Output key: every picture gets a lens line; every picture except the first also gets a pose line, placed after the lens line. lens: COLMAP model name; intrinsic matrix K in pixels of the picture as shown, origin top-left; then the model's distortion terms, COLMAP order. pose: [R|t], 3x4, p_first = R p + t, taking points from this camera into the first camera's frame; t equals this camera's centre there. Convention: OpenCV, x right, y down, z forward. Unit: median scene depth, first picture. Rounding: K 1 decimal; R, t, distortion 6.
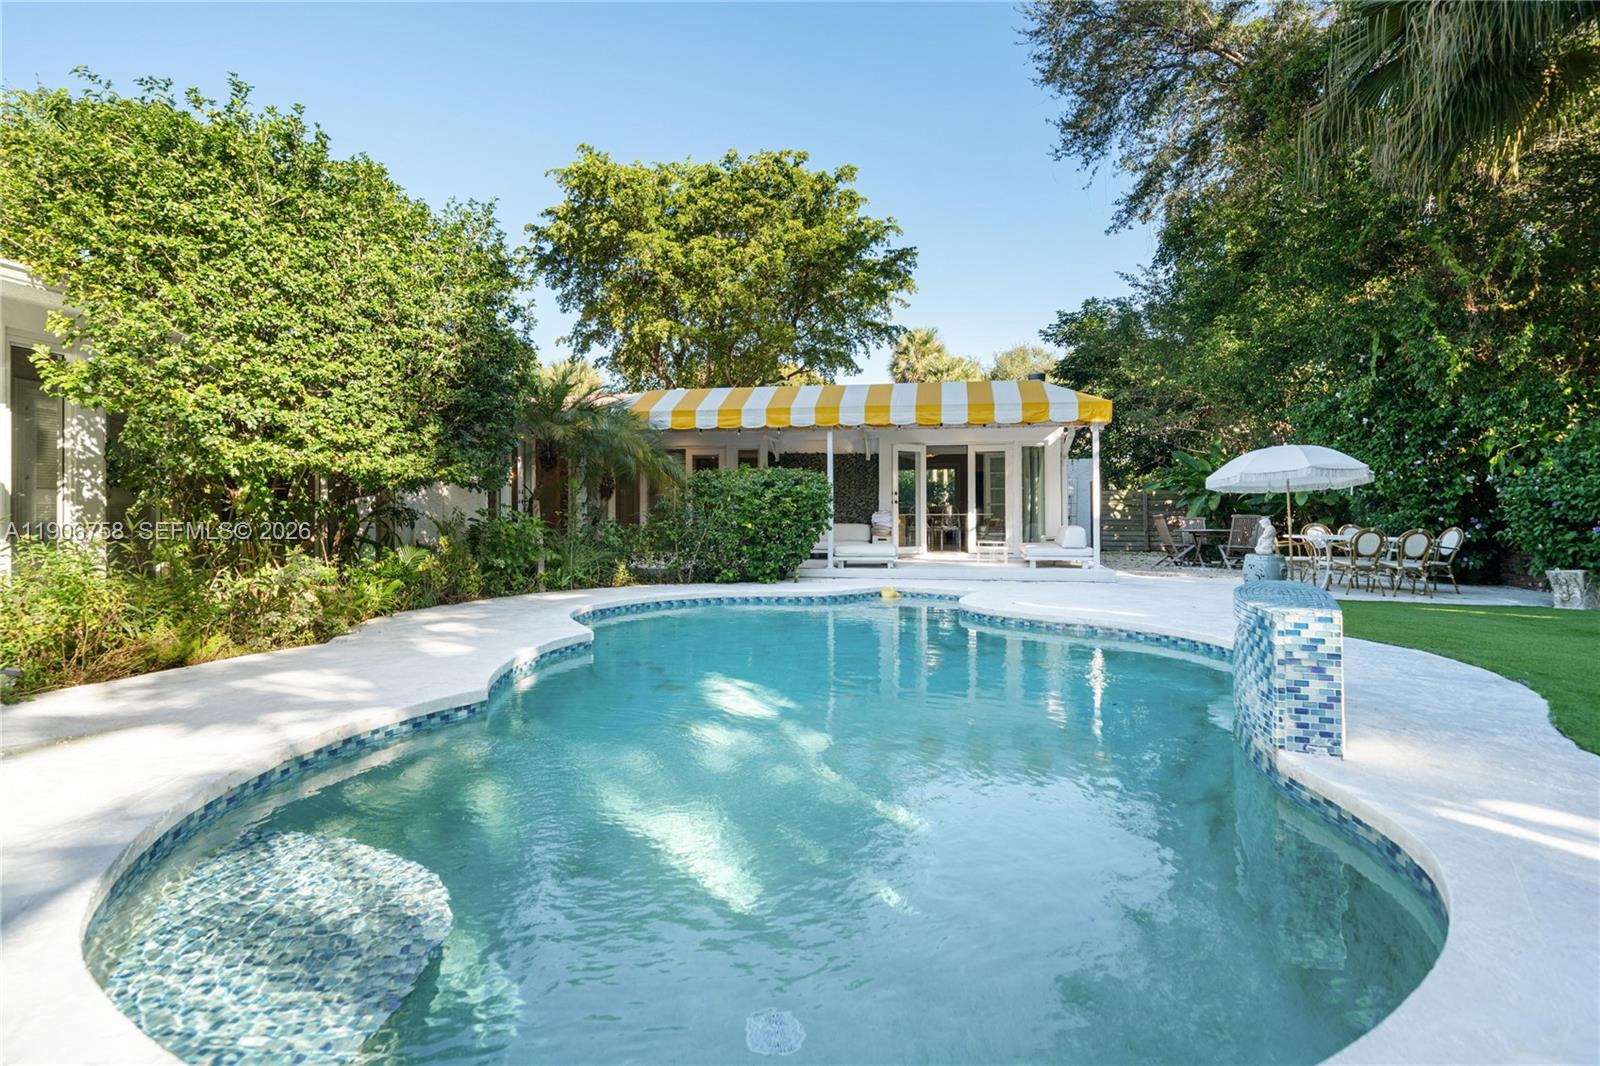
lens RADIAL K [[773.6, 0, 788.0], [0, 773.6, 508.9], [0, 0, 1]] dist [0.005318, 0.000666]
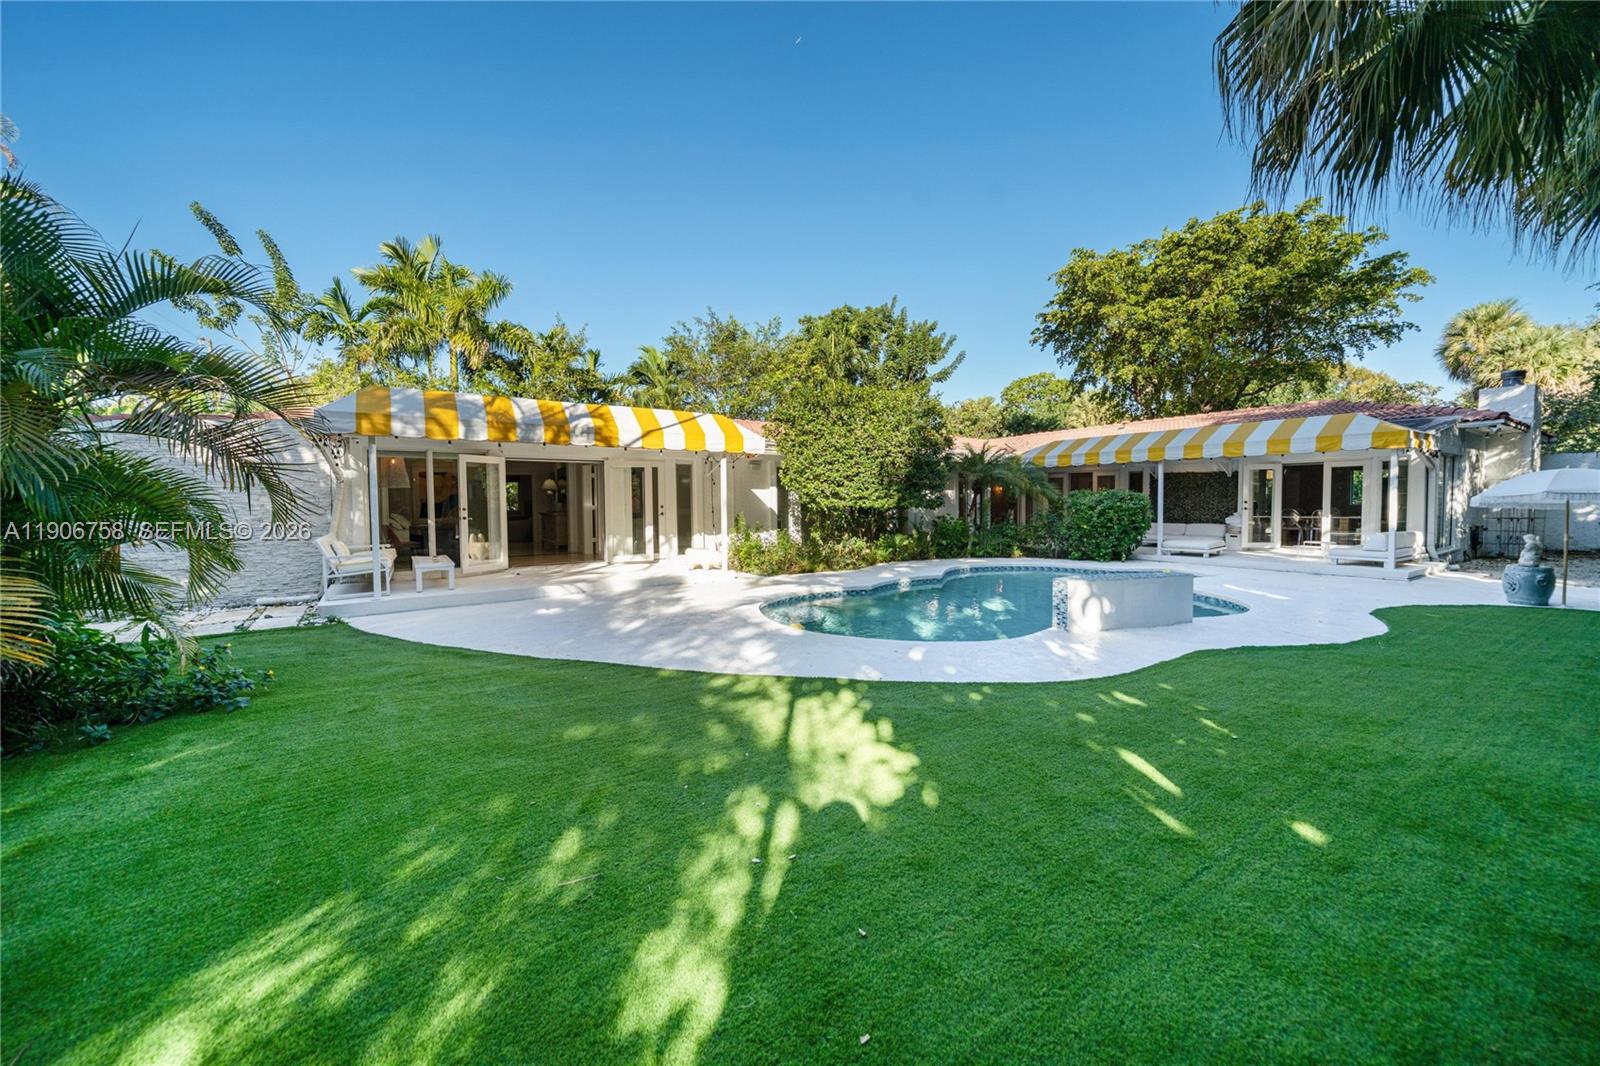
lens RADIAL K [[583.4, 0, 800.1], [0, 583.4, 525.3], [0, 0, 1]] dist [0.000951, 0.000061]
pose [[0.692477, 0.023747, -0.721049, 0.769115], [0.013913, 0.998833, 0.046256, -0.085750], [0.721306, -0.042063, 0.691338, -0.568306]]
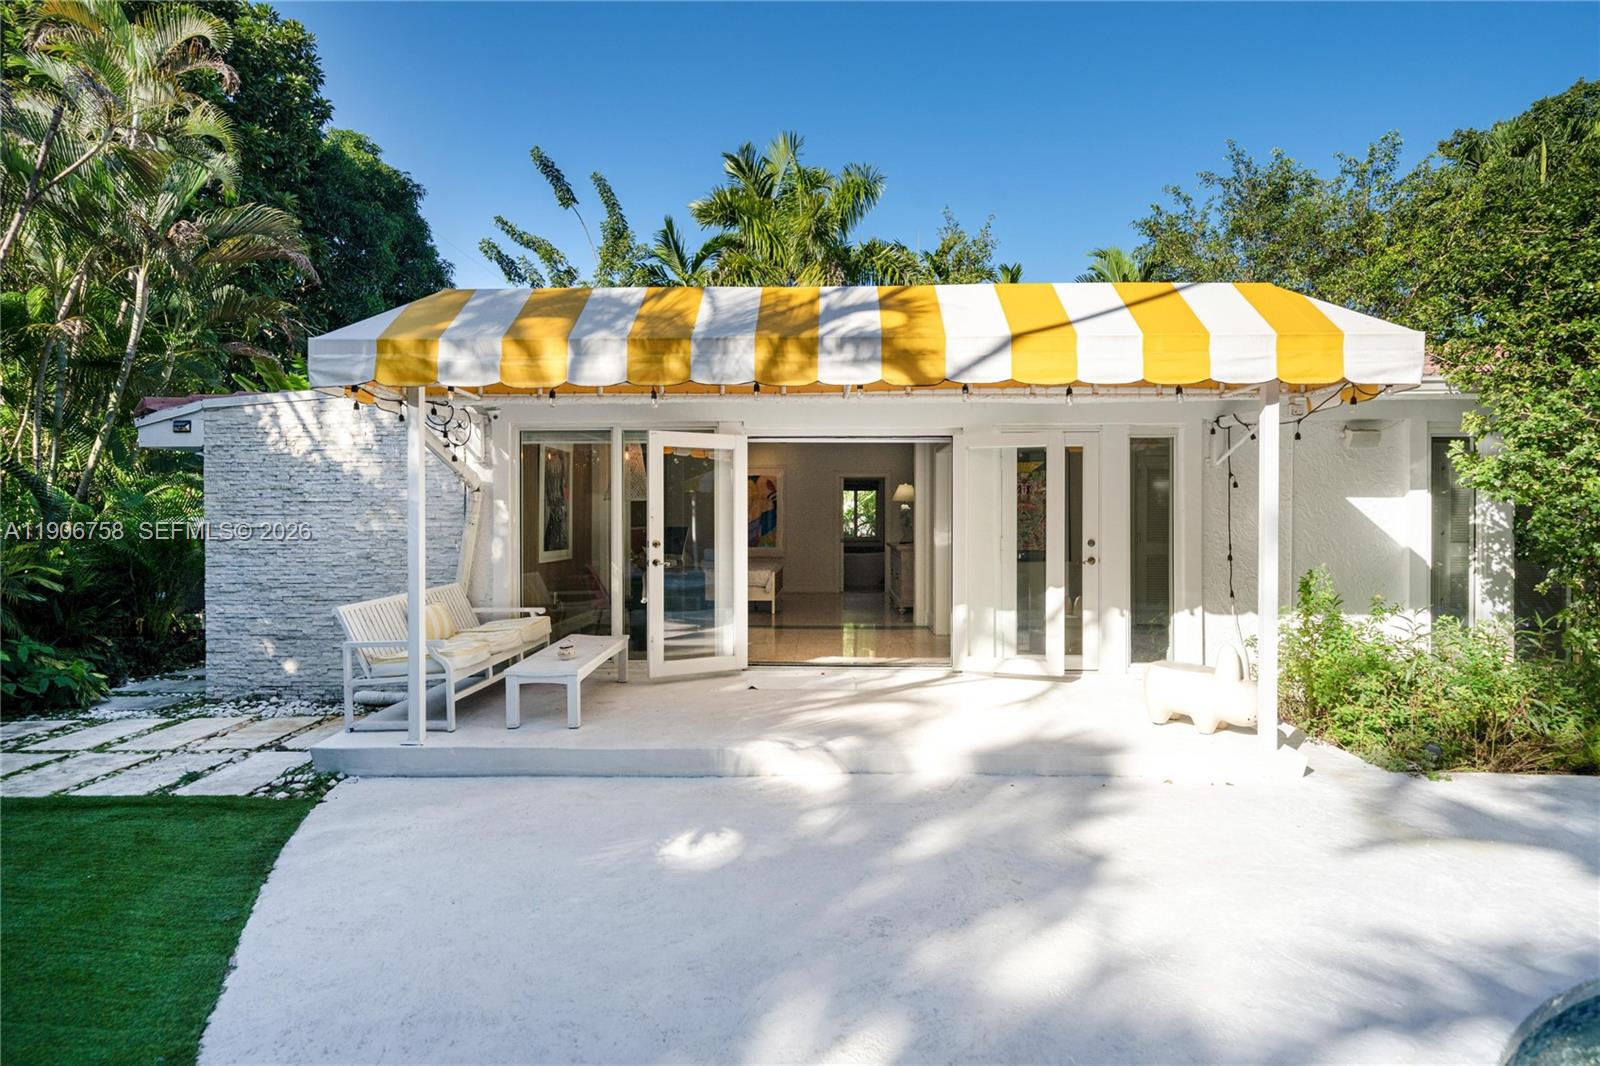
lens RADIAL K [[825.8, 0, 802.9], [0, 825.8, 532.5], [0, 0, 1]] dist [0.006940, 0.000748]
pose [[0.142050, 0.013471, -0.989768, 0.063695], [0.007389, 0.999865, 0.014669, -0.096417], [0.989832, -0.009397, 0.141932, -0.073382]]
